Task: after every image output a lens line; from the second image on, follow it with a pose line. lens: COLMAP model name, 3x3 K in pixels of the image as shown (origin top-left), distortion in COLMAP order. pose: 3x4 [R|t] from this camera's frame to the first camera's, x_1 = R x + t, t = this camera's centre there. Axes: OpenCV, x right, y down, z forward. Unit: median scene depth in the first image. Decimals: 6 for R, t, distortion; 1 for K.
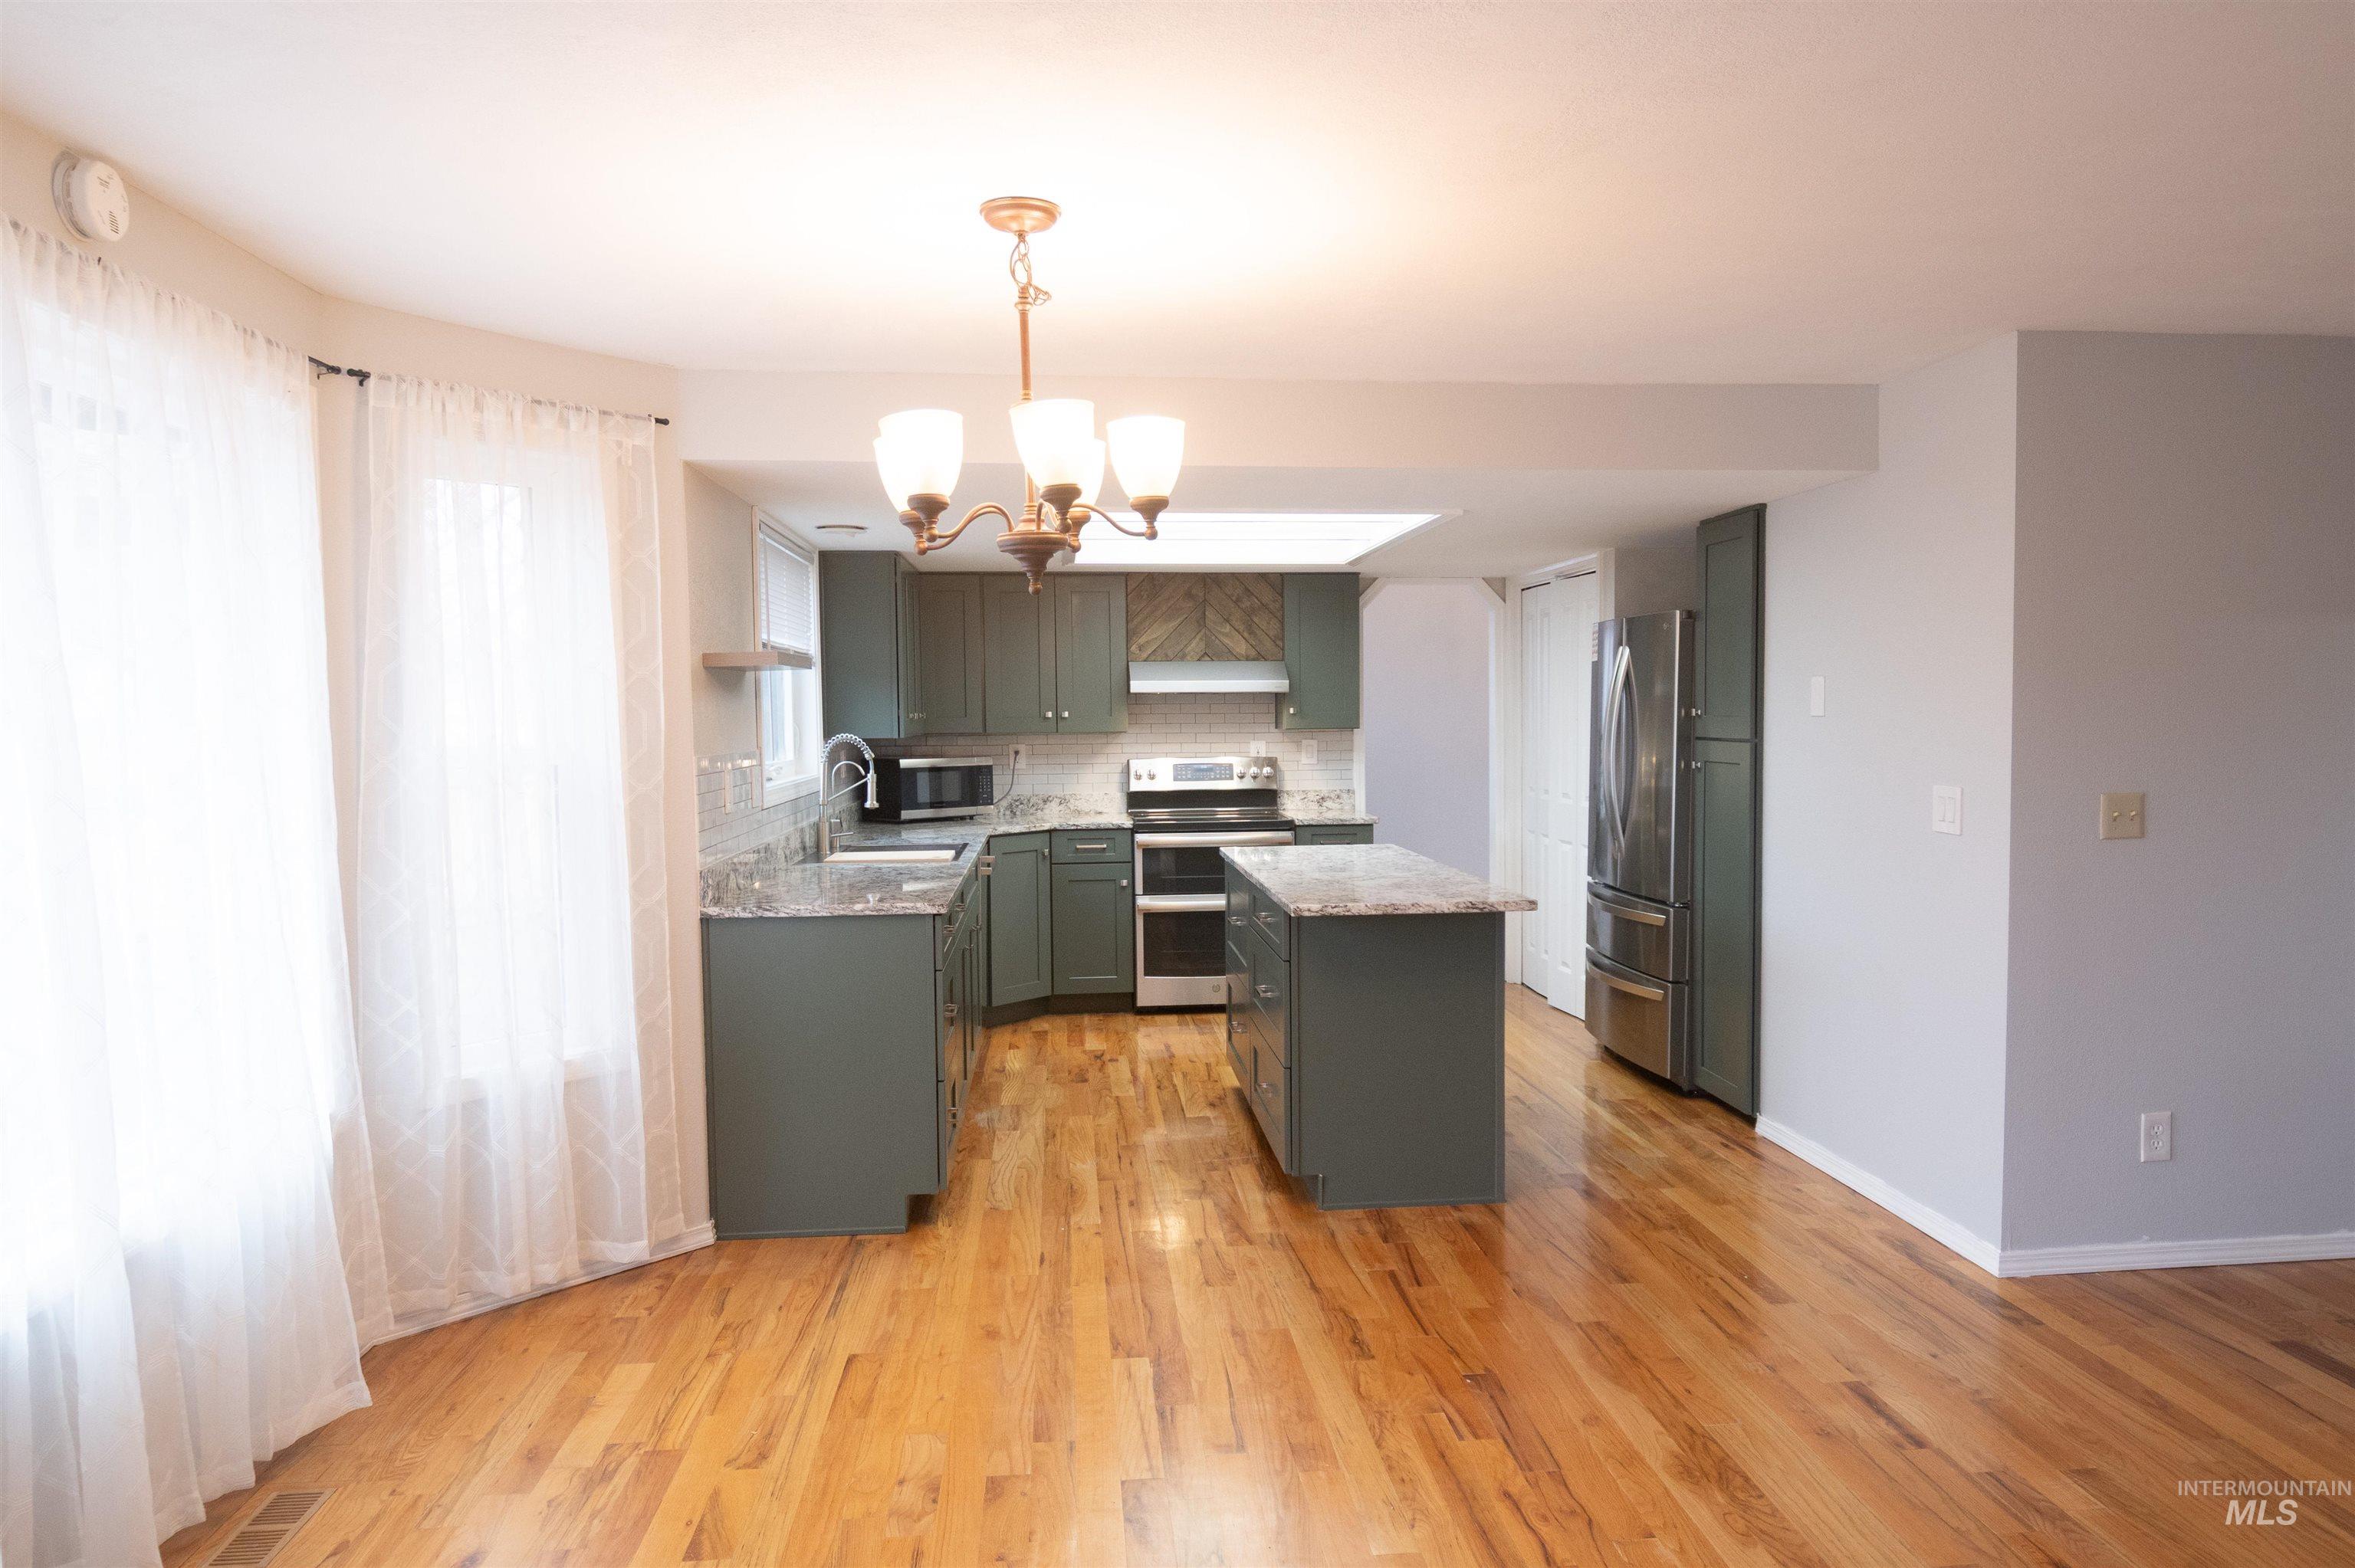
lens RADIAL K [[1542.5, 0, 1230.2], [0, 1542.5, 795.9], [0, 0, 1]] dist [0.033653, -0.048694]
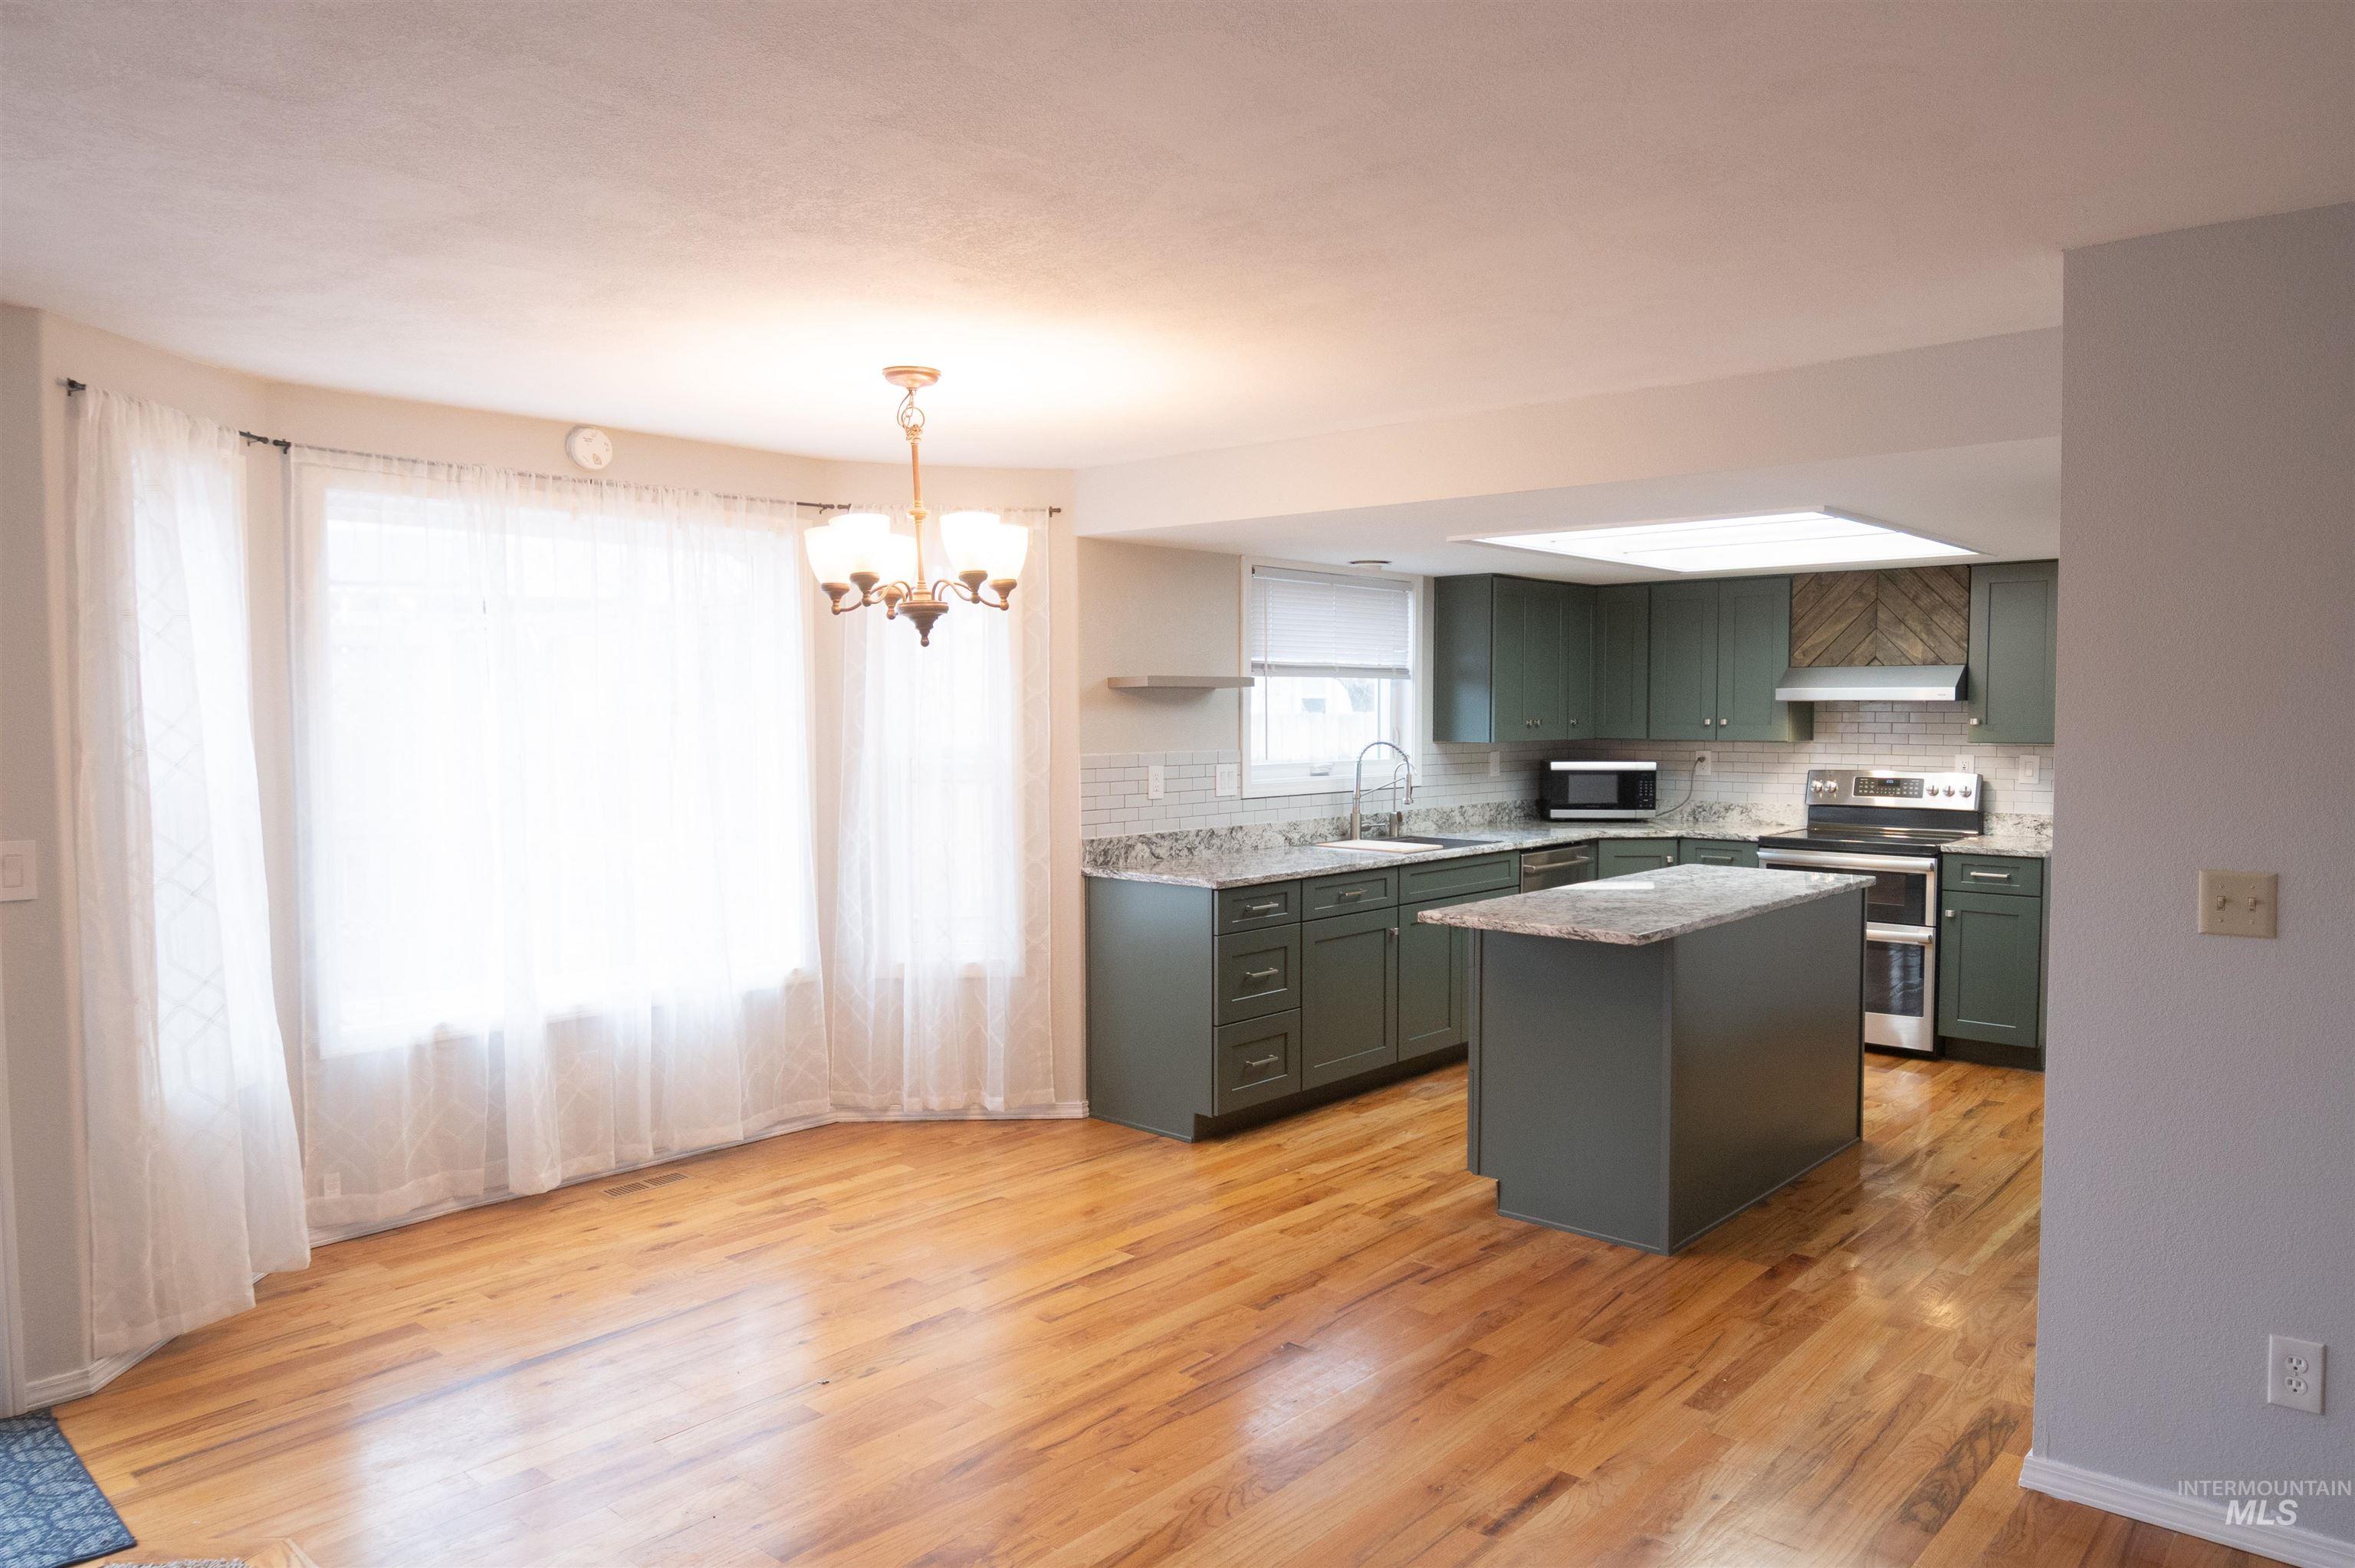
lens RADIAL K [[1542.5, 0, 1230.2], [0, 1542.5, 795.9], [0, 0, 1]] dist [0.033653, -0.048694]
pose [[0.686169, 0.050667, -0.725675, 0.737490], [-0.045991, 0.998597, 0.026236, -0.032000], [0.725986, 0.015372, 0.687537, 0.173543]]
